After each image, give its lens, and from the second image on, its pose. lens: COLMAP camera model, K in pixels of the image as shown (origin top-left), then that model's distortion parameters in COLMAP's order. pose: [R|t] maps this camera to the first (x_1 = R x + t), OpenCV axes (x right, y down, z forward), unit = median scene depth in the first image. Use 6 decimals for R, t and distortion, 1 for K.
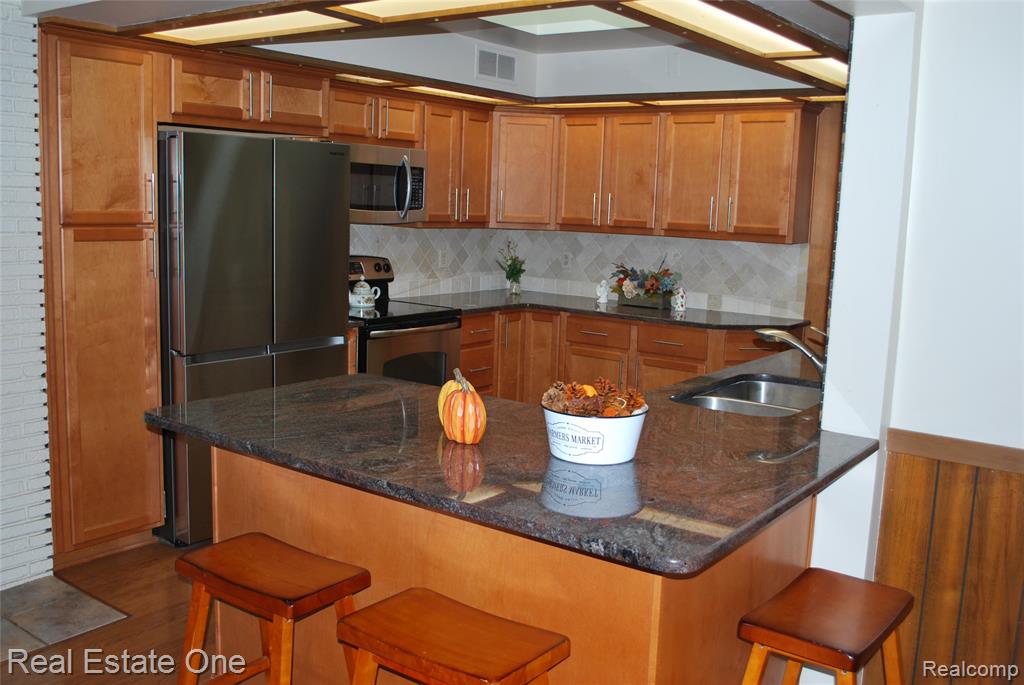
lens RADIAL K [[965.0, 0, 511.4], [0, 965.0, 348.3], [0, 0, 1]] dist [-0.120597, 0.000000]
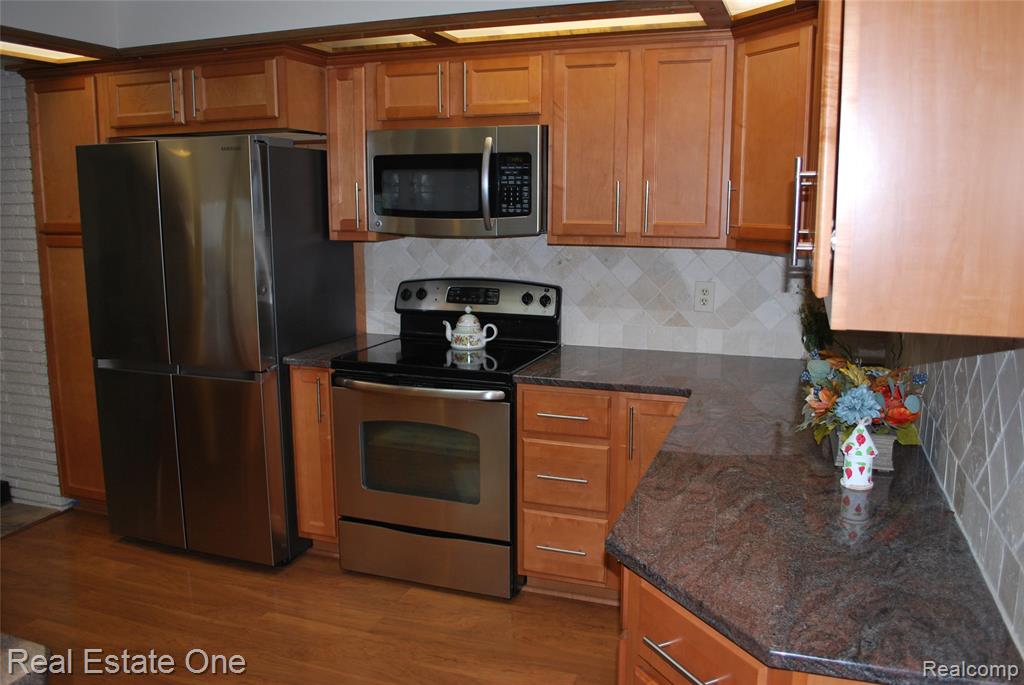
lens RADIAL K [[816.5, 0, 512.5], [0, 816.5, 336.3], [0, 0, 1]] dist [-0.091240, 0.010770]
pose [[0.288609, 0.121574, -0.949697, 0.426981], [-0.133633, 0.987312, 0.085778, -0.104737], [0.948076, 0.102154, 0.301193, 0.793582]]
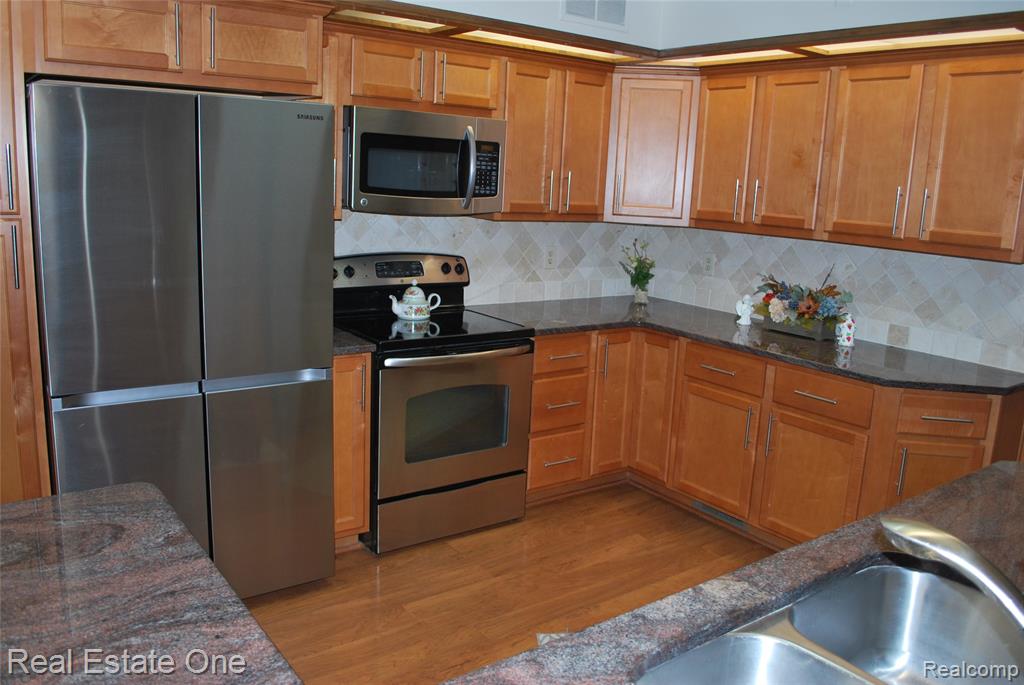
lens RADIAL K [[816.5, 0, 509.5], [0, 816.5, 337.3], [0, 0, 1]] dist [-0.091240, 0.010770]
pose [[0.954393, 0.066429, -0.291070, 0.111607], [-0.057332, 0.997566, 0.039683, -0.055484], [0.292998, -0.021185, 0.955878, 0.355907]]
